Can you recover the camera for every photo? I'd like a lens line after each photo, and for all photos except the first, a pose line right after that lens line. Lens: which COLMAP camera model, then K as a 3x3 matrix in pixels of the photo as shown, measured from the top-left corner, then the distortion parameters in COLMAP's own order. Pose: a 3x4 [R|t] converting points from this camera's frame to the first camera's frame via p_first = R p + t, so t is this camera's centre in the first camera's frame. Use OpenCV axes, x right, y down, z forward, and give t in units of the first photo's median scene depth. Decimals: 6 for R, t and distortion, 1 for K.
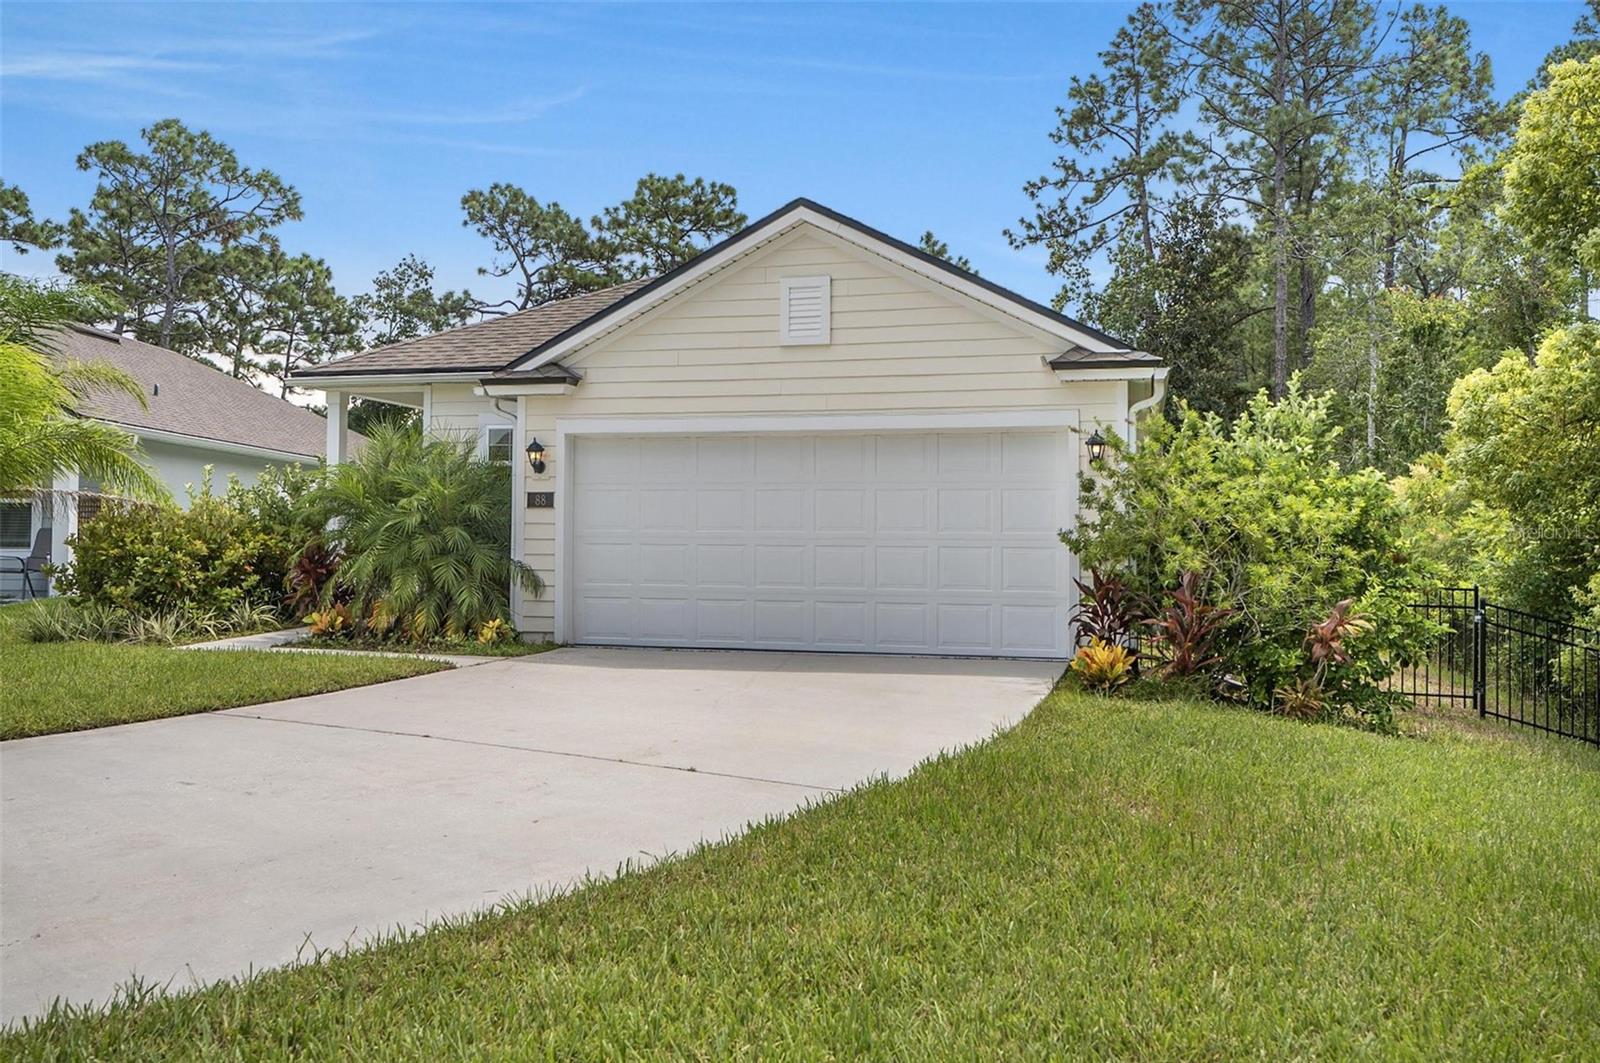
lens RADIAL K [[1264.7, 0, 797.8], [0, 1264.7, 528.9], [0, 0, 1]] dist [0.000224, 0.002967]
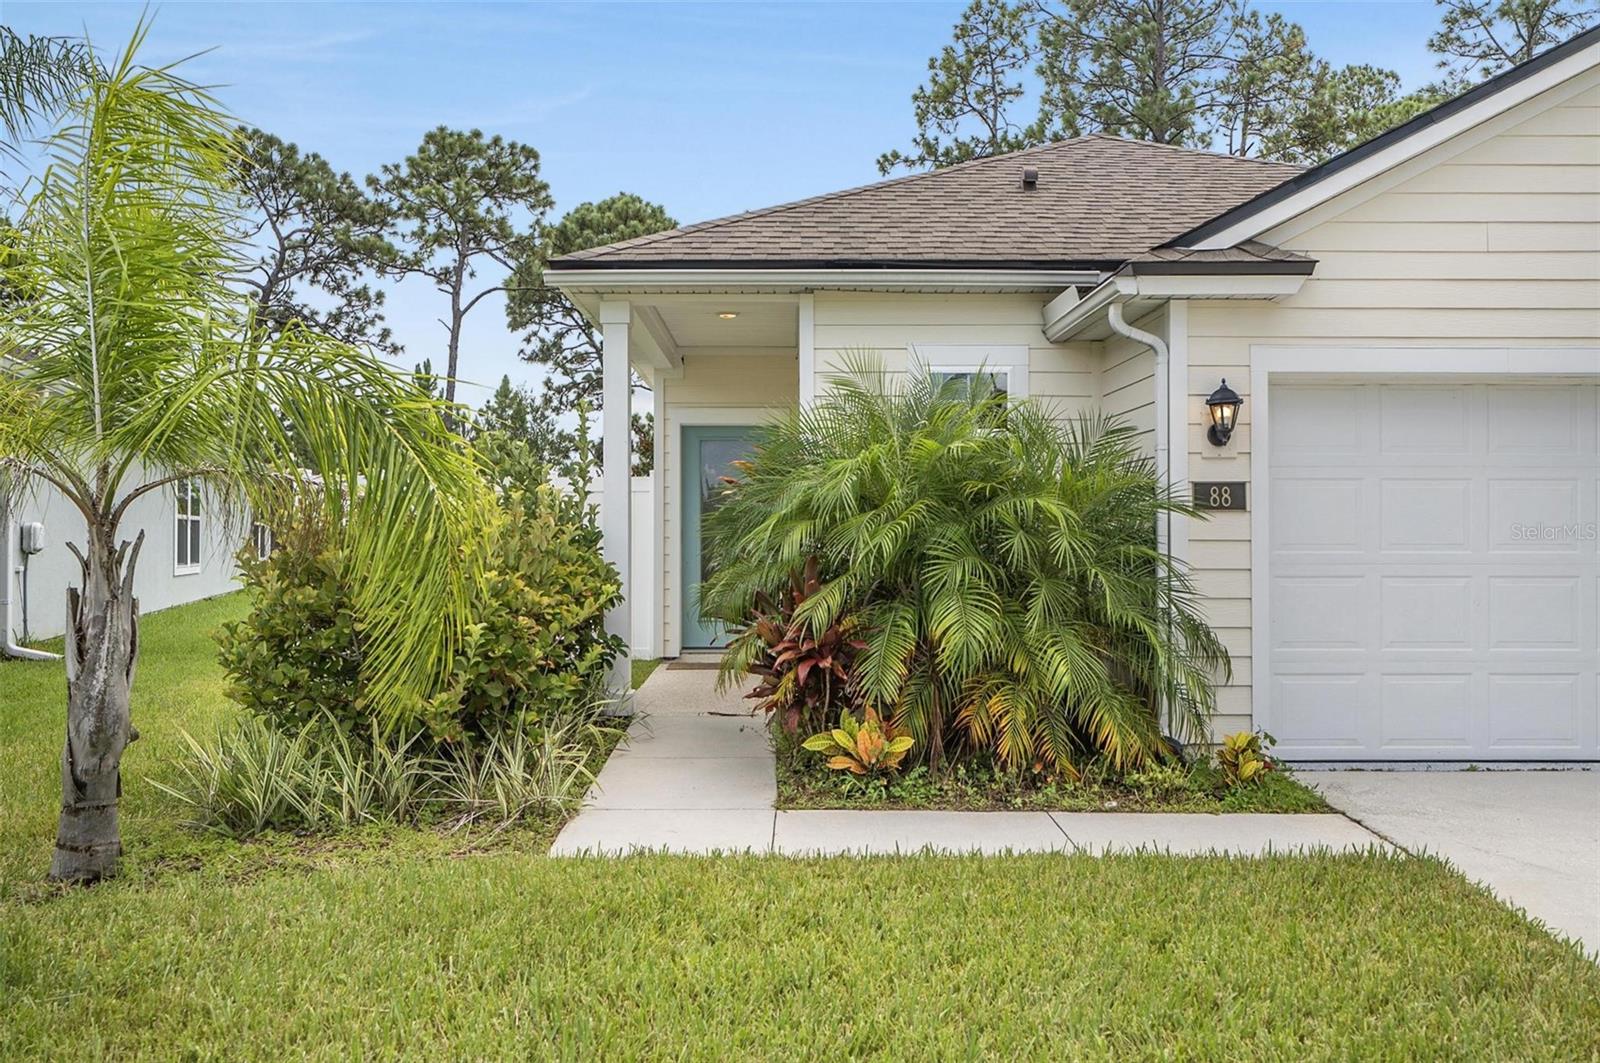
lens RADIAL K [[1264.7, 0, 802.0], [0, 1264.7, 532.9], [0, 0, 1]] dist [0.000224, 0.002967]
pose [[0.966584, -0.007300, 0.256246, -0.099974], [0.007813, 0.999969, -0.000983, -0.001638], [-0.256231, 0.002953, 0.966611, 0.104075]]
